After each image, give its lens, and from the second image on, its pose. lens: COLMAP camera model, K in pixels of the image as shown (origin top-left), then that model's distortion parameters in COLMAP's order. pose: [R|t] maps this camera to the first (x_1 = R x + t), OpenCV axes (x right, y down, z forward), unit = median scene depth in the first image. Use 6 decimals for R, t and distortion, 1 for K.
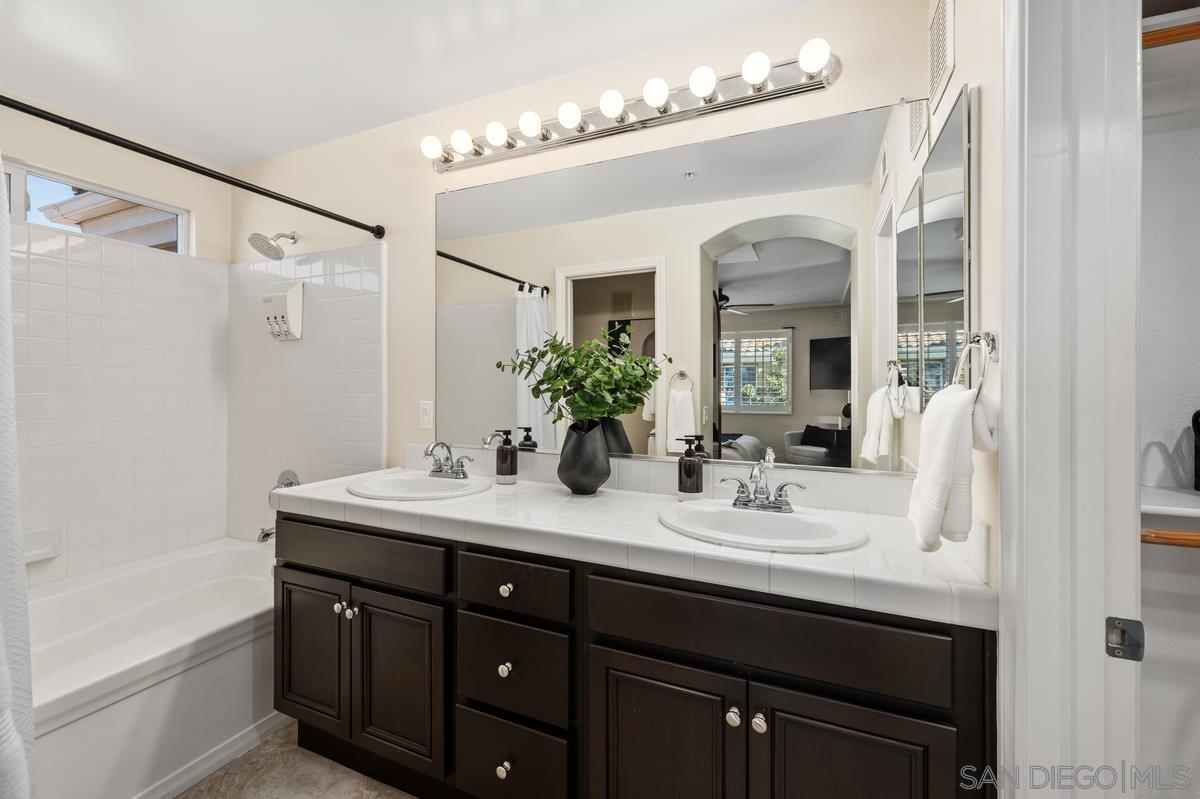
lens RADIAL K [[507.7, 0, 599.9], [0, 507.7, 396.2], [0, 0, 1]] dist [-0.004472, -0.000158]
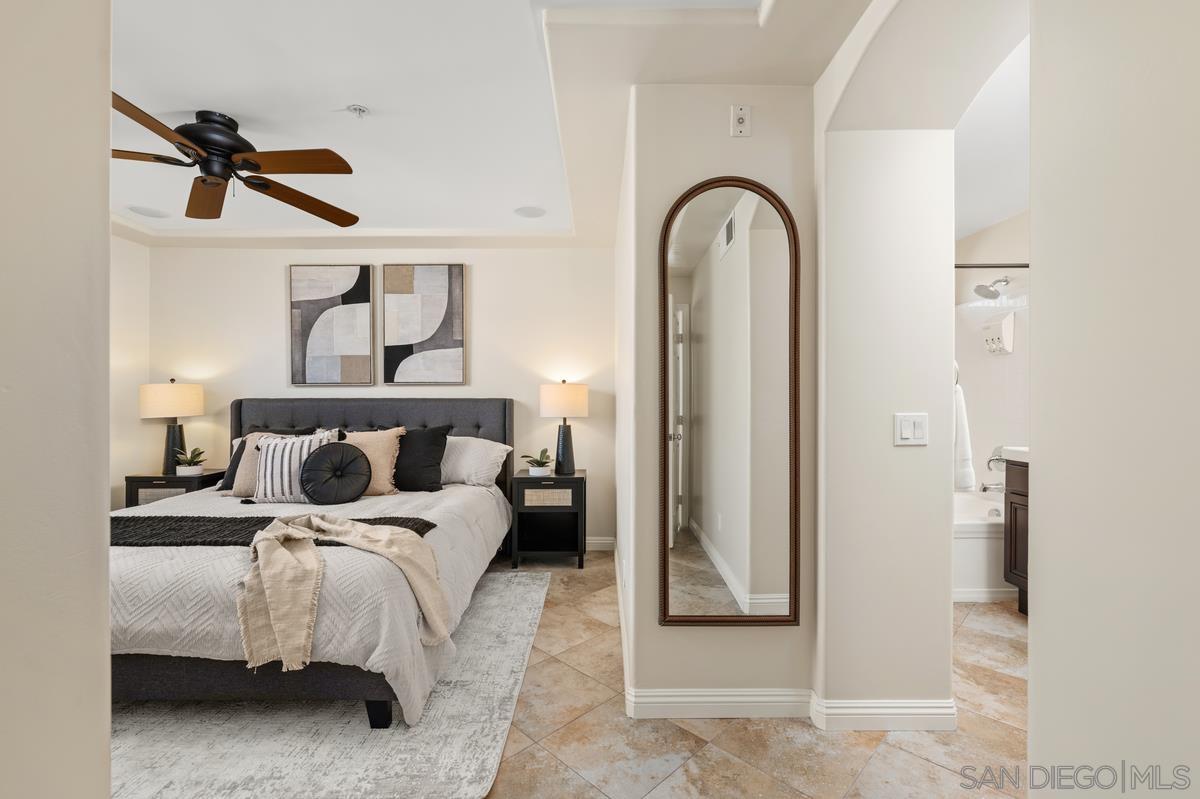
lens RADIAL K [[518.1, 0, 600.2], [0, 518.1, 397.7], [0, 0, 1]] dist [0.001870, 0.000924]
pose [[0.419350, 0.001808, -0.907823, 0.233709], [-0.002861, 0.999996, 0.000669, 0.013260], [0.907820, 0.002317, 0.419353, -0.636040]]
